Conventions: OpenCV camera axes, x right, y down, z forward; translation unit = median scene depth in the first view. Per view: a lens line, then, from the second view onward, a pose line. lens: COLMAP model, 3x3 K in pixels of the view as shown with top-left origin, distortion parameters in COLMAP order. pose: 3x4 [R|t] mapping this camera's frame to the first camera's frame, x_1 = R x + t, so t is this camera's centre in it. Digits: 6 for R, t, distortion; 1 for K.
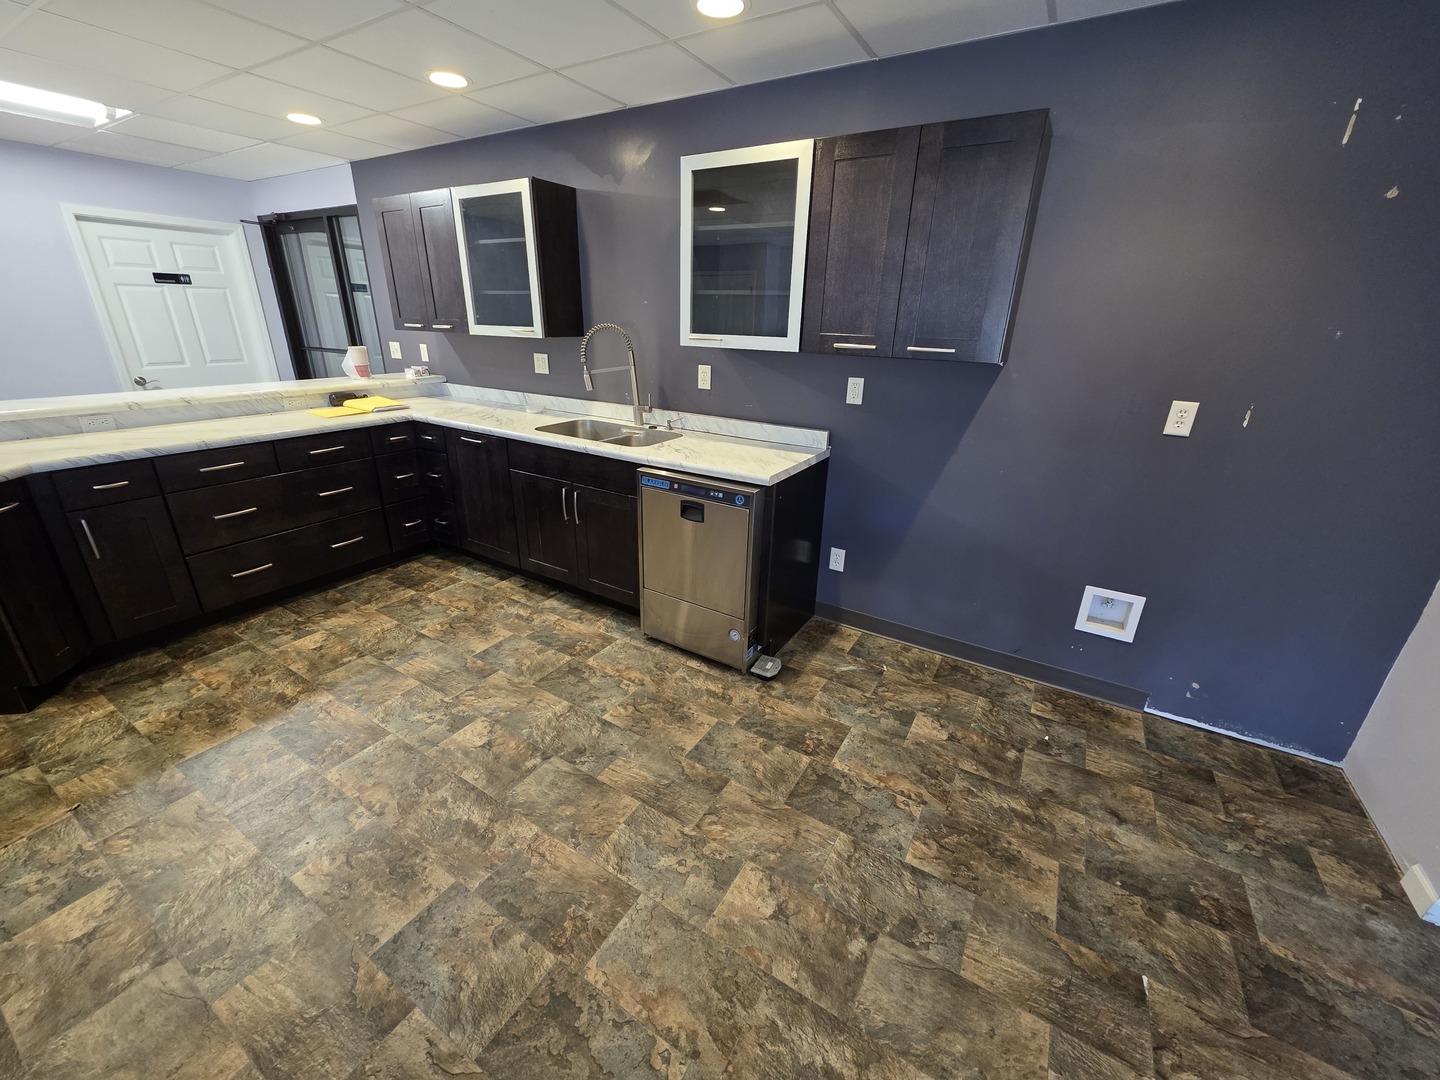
lens RADIAL K [[577.9, 0, 719.2], [0, 577.9, 530.7], [0, 0, 1]] dist [0.001592, 0.001816]
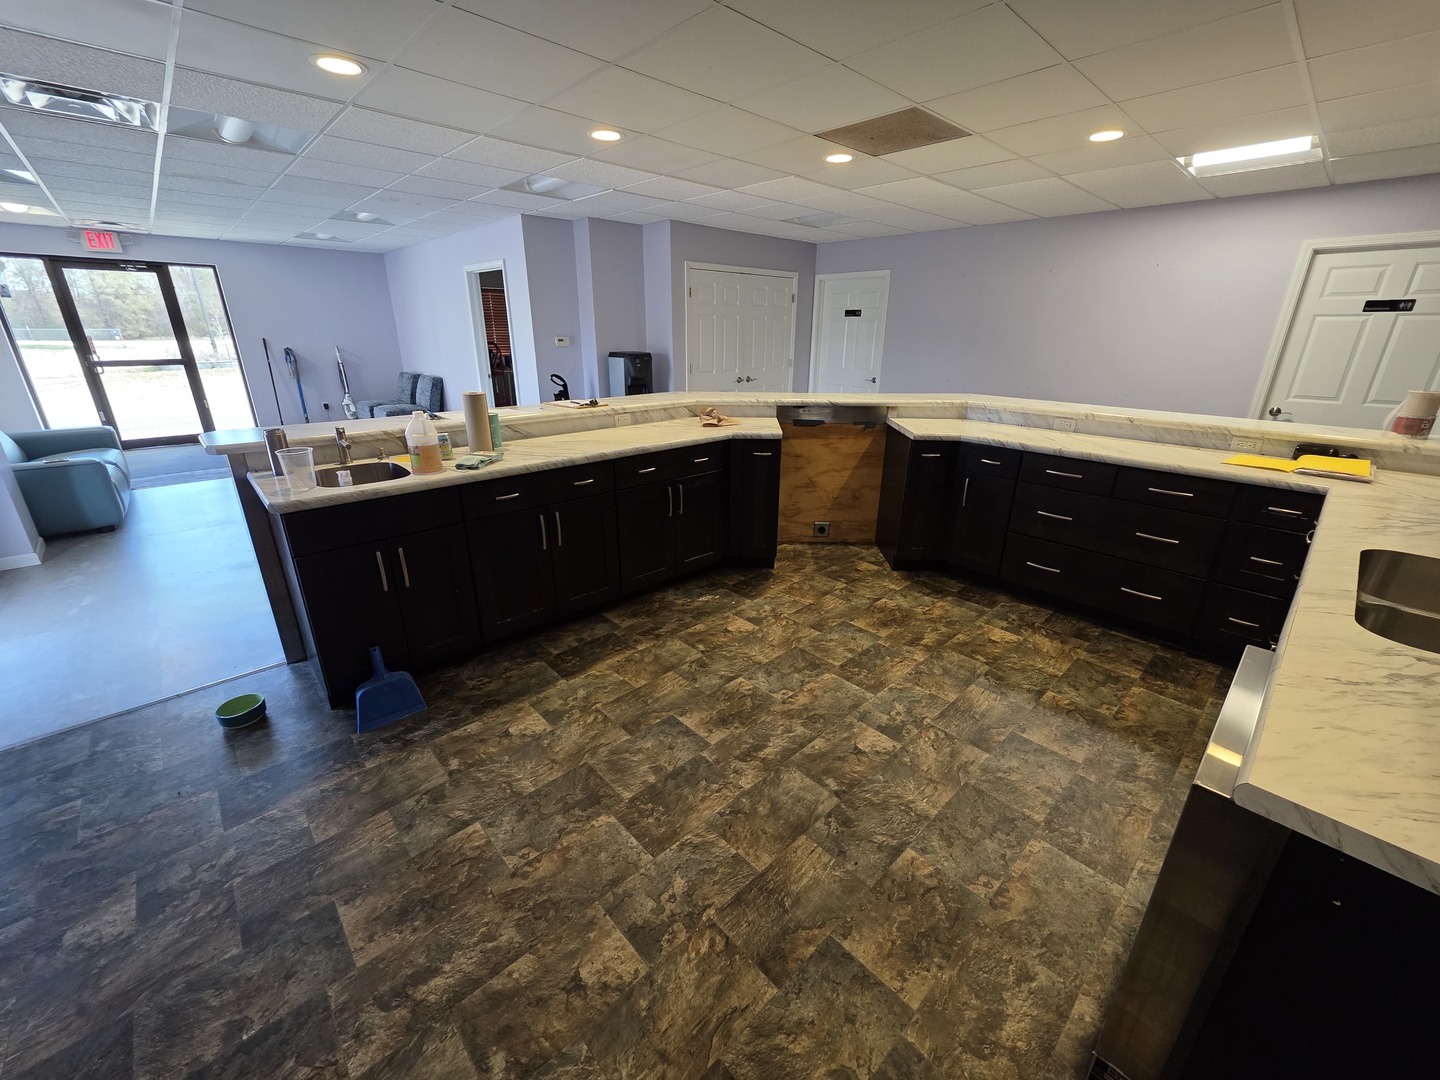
lens RADIAL K [[577.9, 0, 725.9], [0, 577.9, 539.3], [0, 0, 1]] dist [0.001592, 0.001816]
pose [[-0.266341, 0.309612, -0.912799, 0.529440], [-0.352321, 0.850203, 0.391183, -0.294102], [0.897180, 0.425786, -0.117361, 0.830728]]
